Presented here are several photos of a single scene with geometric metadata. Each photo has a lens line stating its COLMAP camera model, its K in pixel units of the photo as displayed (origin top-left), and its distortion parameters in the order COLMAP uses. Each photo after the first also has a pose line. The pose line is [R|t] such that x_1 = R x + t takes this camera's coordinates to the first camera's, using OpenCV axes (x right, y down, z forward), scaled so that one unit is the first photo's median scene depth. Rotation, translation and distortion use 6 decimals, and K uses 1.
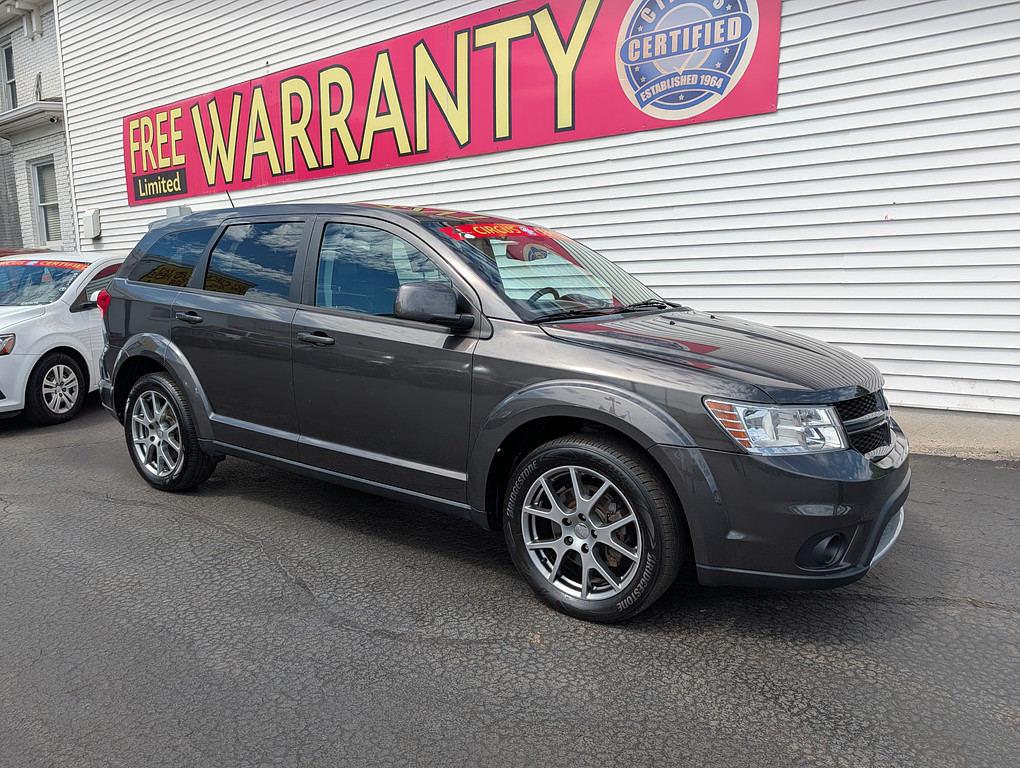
lens RADIAL K [[736.7, 0, 513.4], [0, 736.7, 385.9], [0, 0, 1]] dist [0.019984, -0.009806]
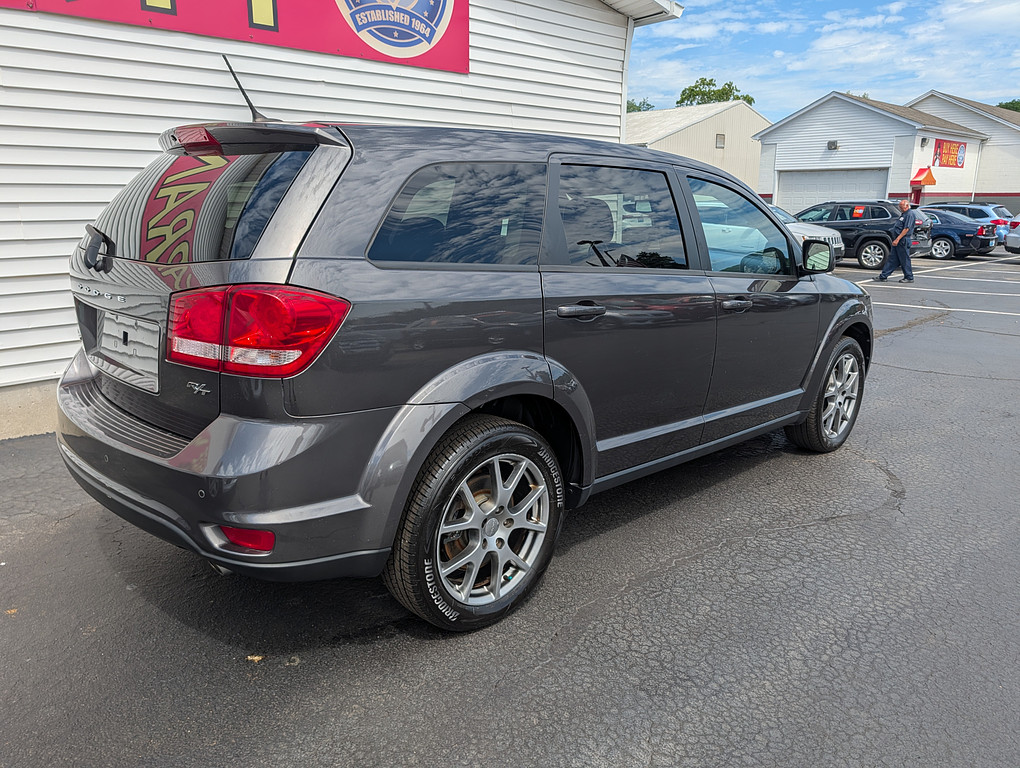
lens RADIAL K [[736.7, 0, 502.4], [0, 736.7, 378.8], [0, 0, 1]] dist [0.019984, -0.009806]
pose [[0.194961, -0.226418, 0.954319, -0.771796], [0.129694, 0.970397, 0.203737, -0.125079], [-0.972198, 0.084049, 0.218555, 0.672006]]
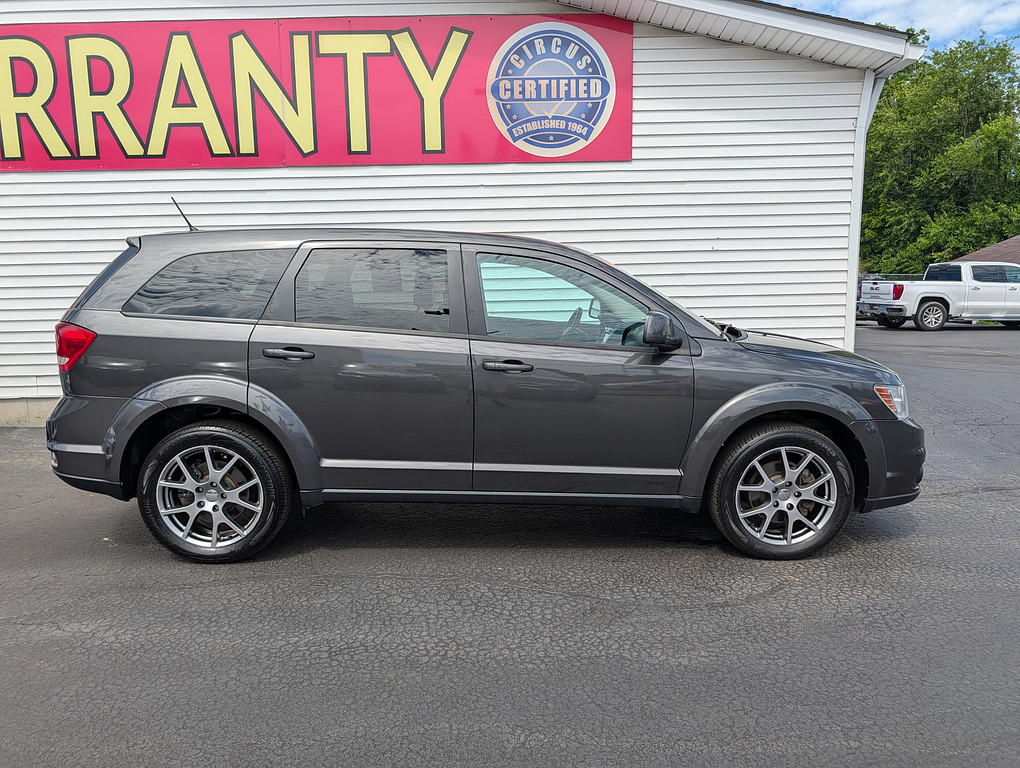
lens RADIAL K [[736.7, 0, 512.2], [0, 736.7, 389.7], [0, 0, 1]] dist [0.019984, -0.009806]
pose [[0.802568, -0.094333, 0.589055, -0.534723], [0.090458, 0.995244, 0.036135, -0.042030], [-0.589663, 0.024284, 0.807285, 0.103515]]
